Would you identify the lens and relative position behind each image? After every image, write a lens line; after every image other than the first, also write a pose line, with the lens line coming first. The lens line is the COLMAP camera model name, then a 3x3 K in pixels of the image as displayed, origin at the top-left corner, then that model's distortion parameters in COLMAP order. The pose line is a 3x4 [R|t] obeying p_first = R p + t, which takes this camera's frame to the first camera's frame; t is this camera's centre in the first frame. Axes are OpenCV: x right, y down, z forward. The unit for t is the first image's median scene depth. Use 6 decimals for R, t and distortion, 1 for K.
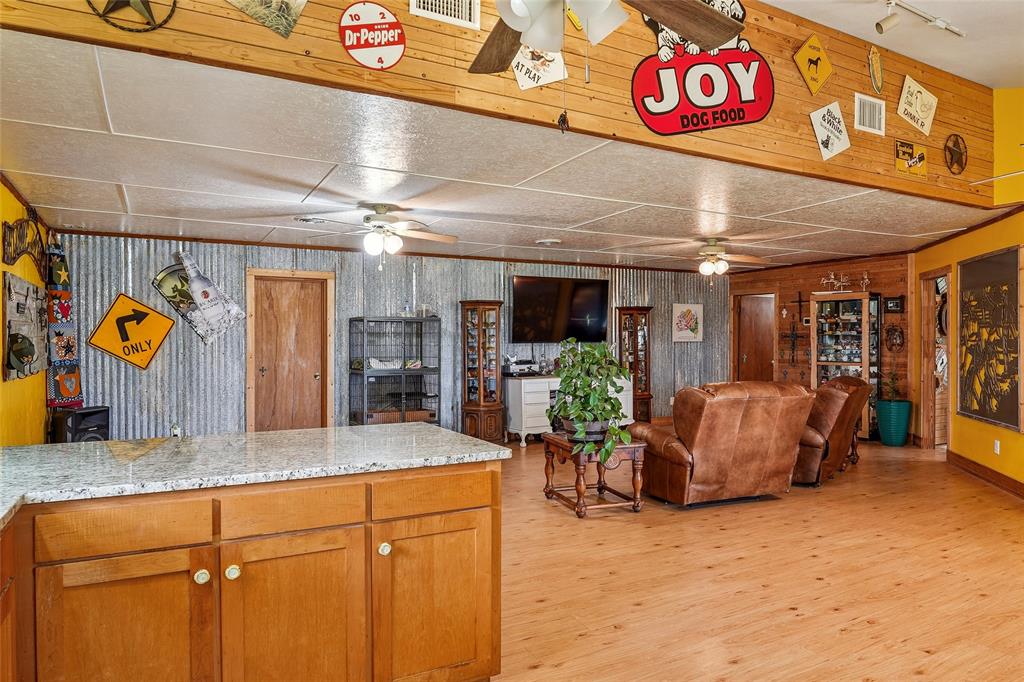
lens RADIAL K [[640.4, 0, 513.9], [0, 640.4, 342.6], [0, 0, 1]] dist [-0.025392, -0.002777]
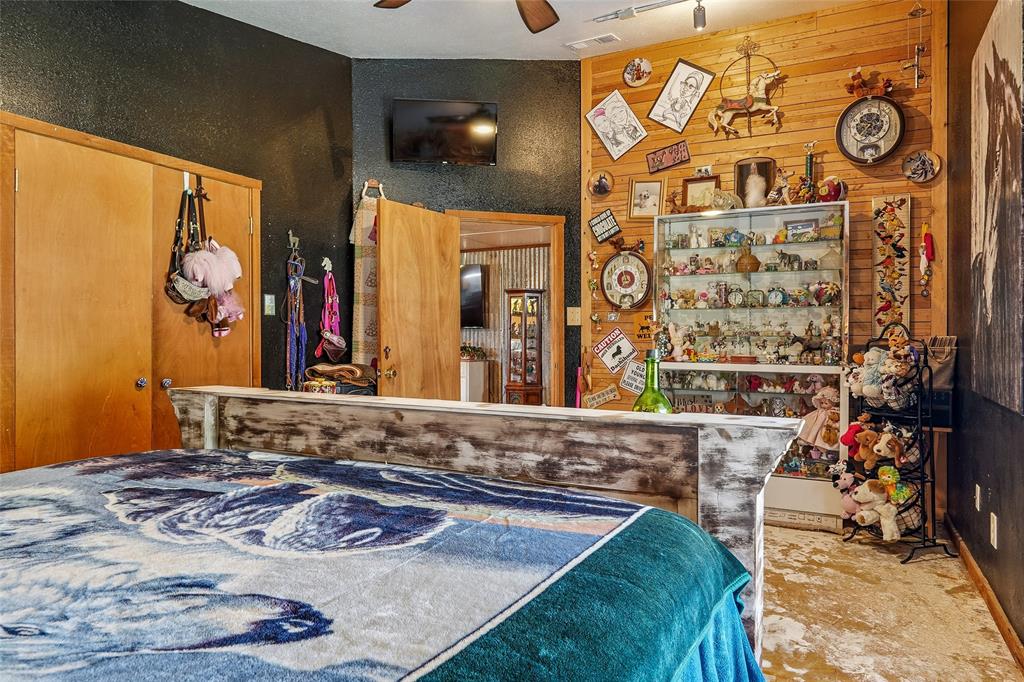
lens RADIAL K [[640.4, 0, 513.7], [0, 640.4, 335.5], [0, 0, 1]] dist [-0.025392, -0.002777]
pose [[0.558054, 0.008839, -0.829758, 1.396619], [-0.003216, 0.999959, 0.008490, 0.003261], [0.829798, -0.002070, 0.558059, 0.714996]]
